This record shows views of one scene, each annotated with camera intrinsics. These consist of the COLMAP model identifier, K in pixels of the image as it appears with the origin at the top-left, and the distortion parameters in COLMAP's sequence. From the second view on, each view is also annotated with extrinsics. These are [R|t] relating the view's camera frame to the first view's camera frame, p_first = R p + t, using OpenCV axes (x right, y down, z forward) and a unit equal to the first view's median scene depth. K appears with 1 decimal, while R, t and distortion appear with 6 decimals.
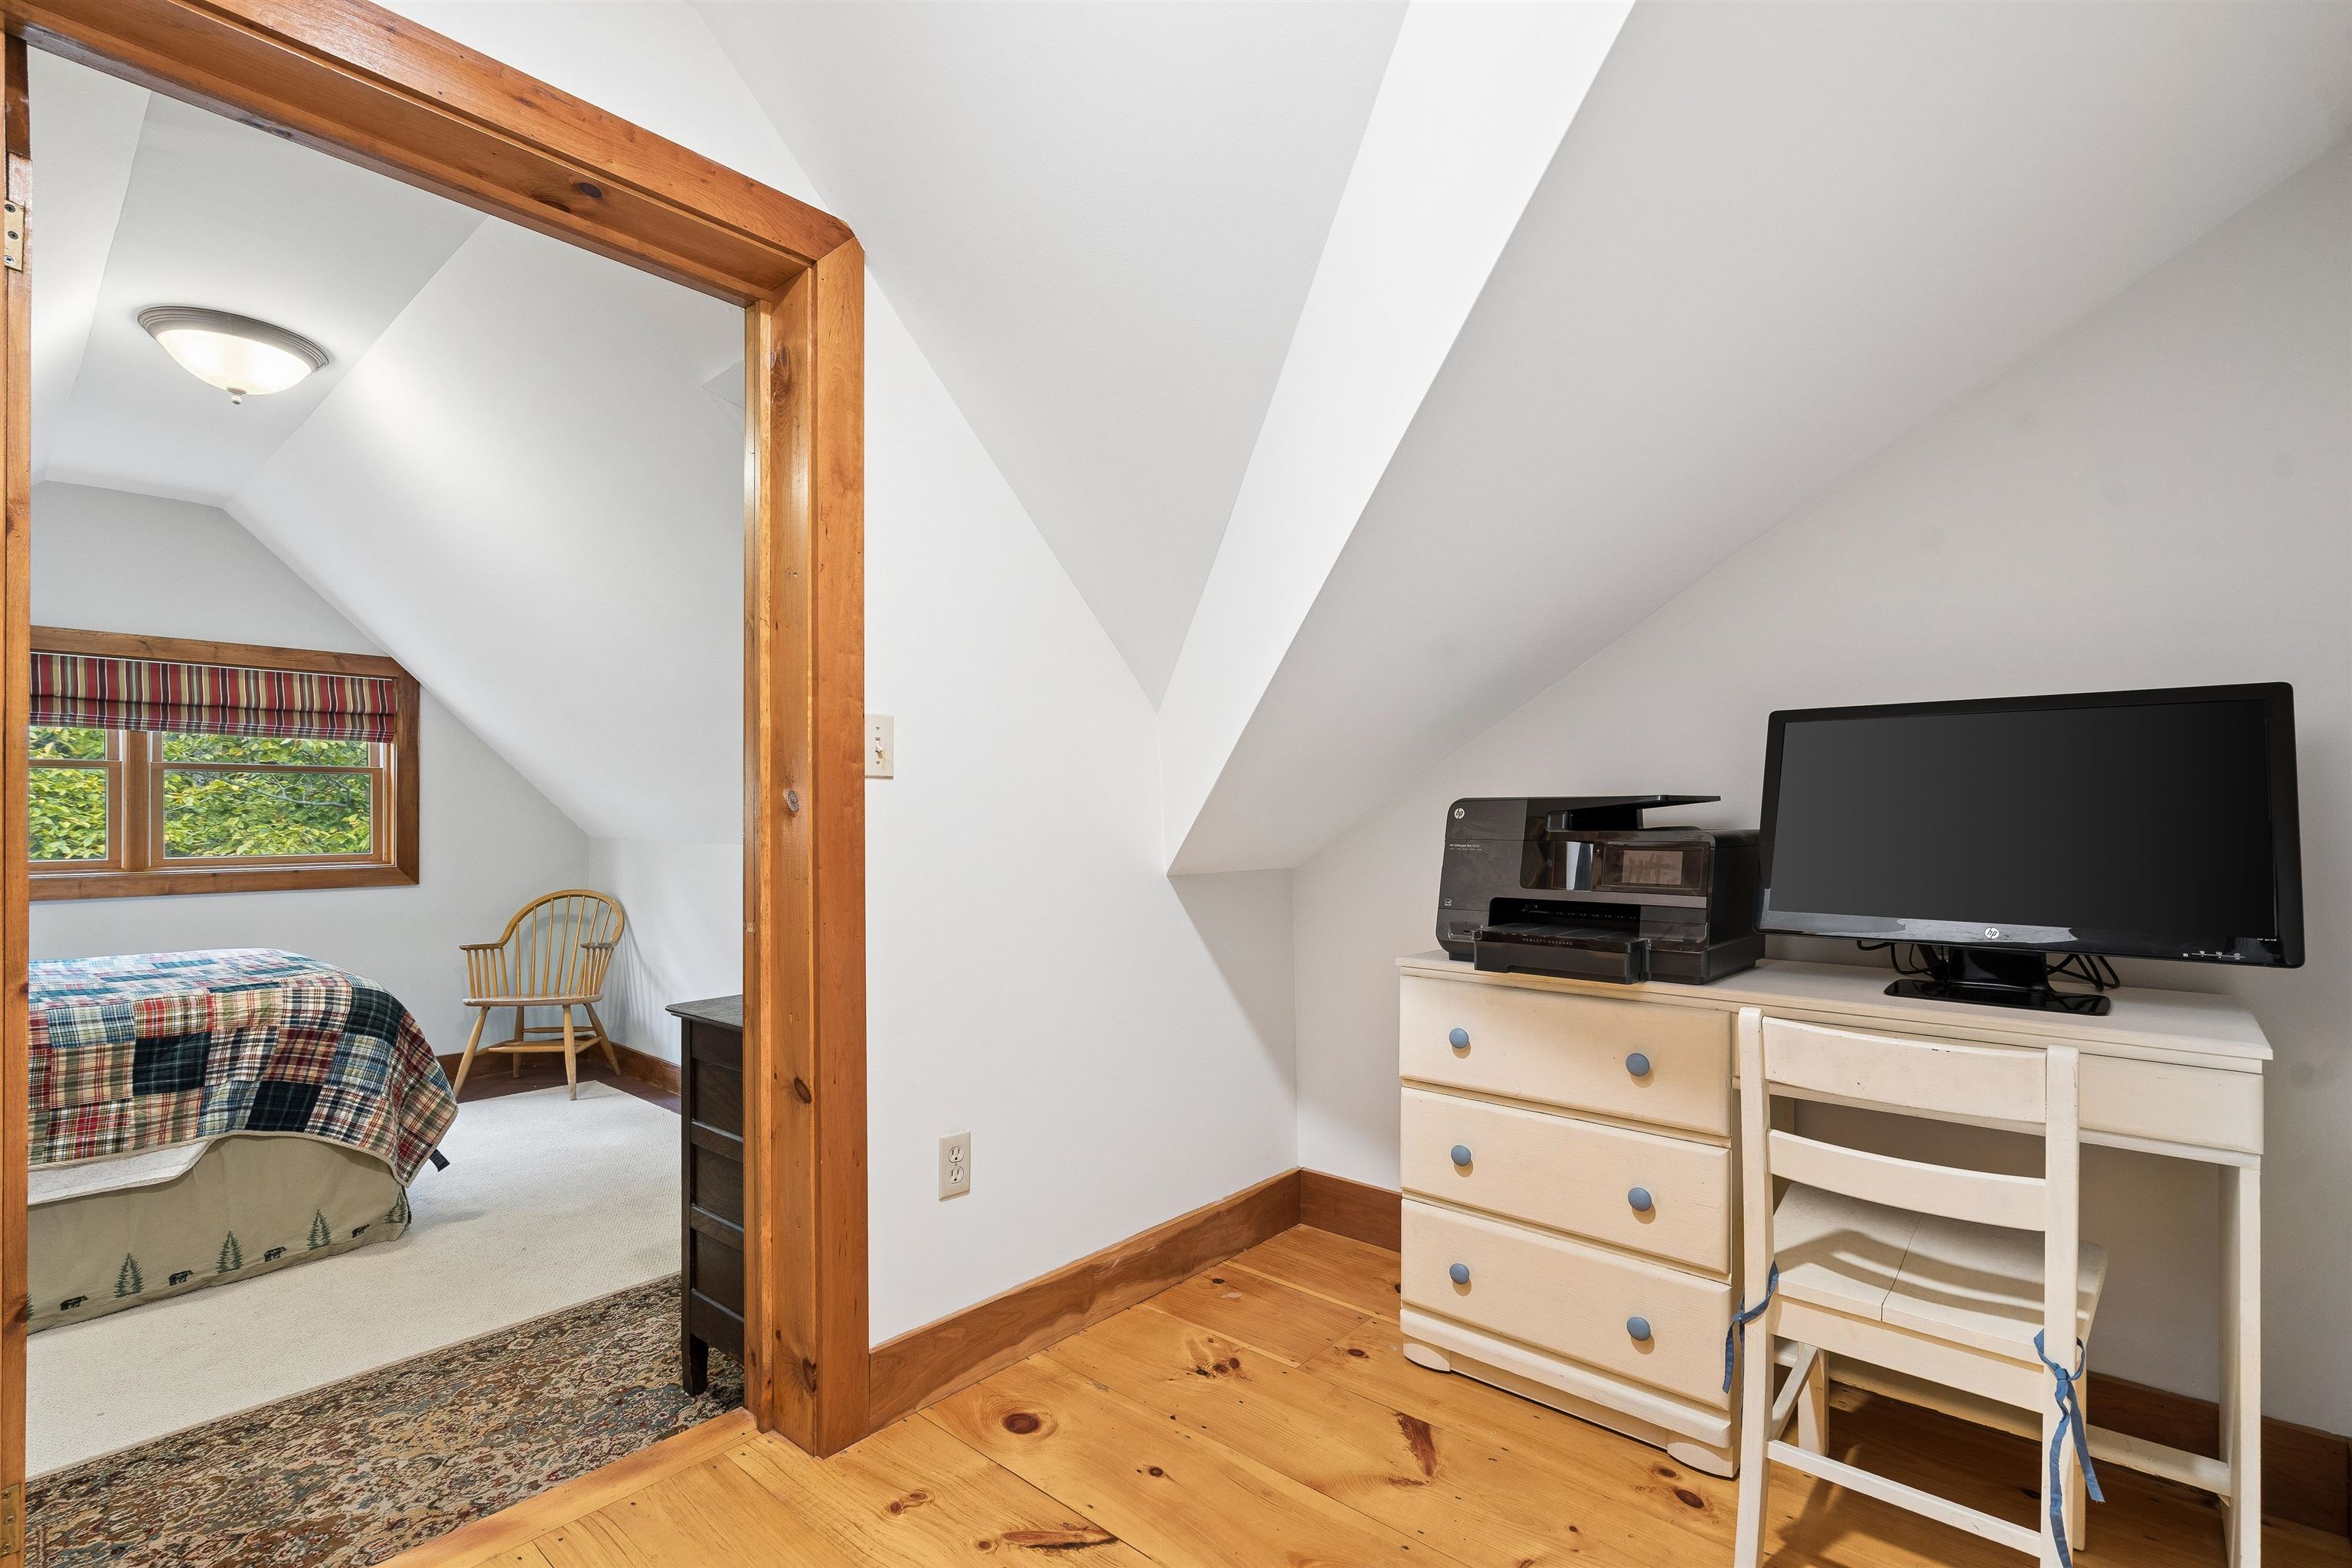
lens RADIAL K [[1074.6, 0, 1161.5], [0, 1074.6, 791.1], [0, 0, 1]] dist [-0.000621, 0.001097]
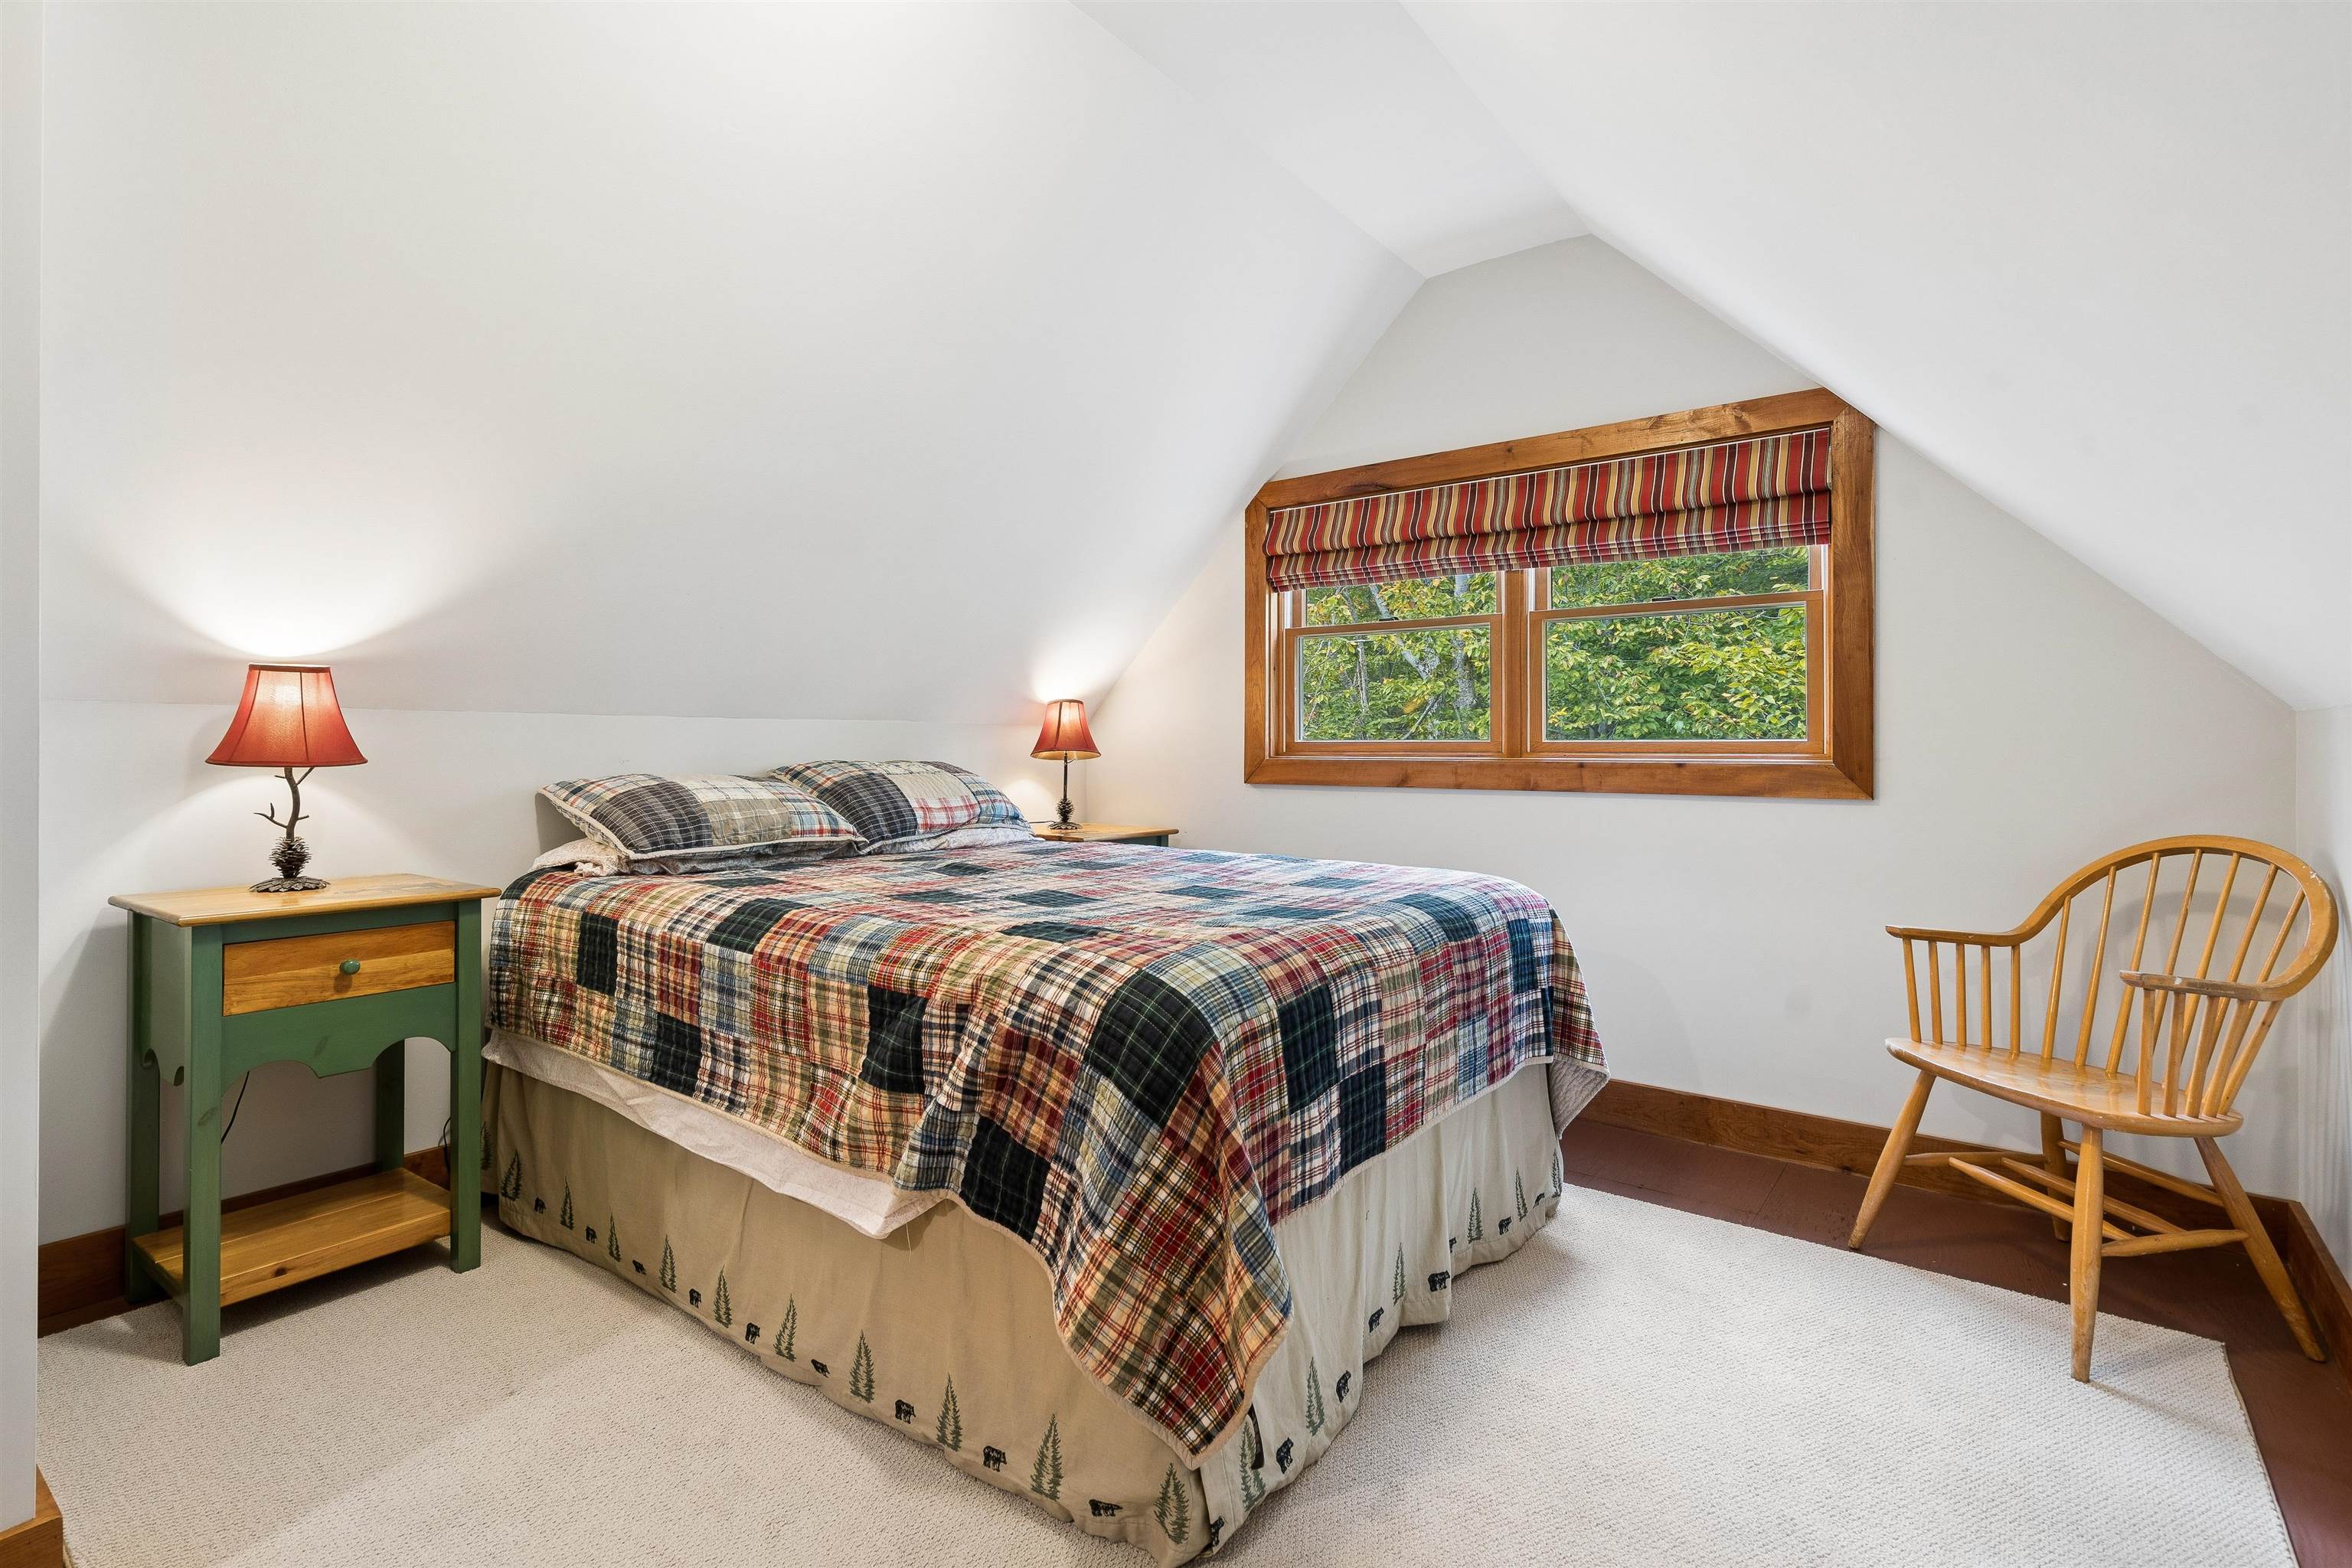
lens RADIAL K [[1122.9, 0, 1178.5], [0, 1122.9, 741.6], [0, 0, 1]] dist [-0.004124, -0.000462]
pose [[0.083802, -0.001024, -0.996482, -0.274960], [0.017157, 0.999853, 0.000416, 0.086263], [0.996335, -0.017131, 0.083808, 1.016985]]
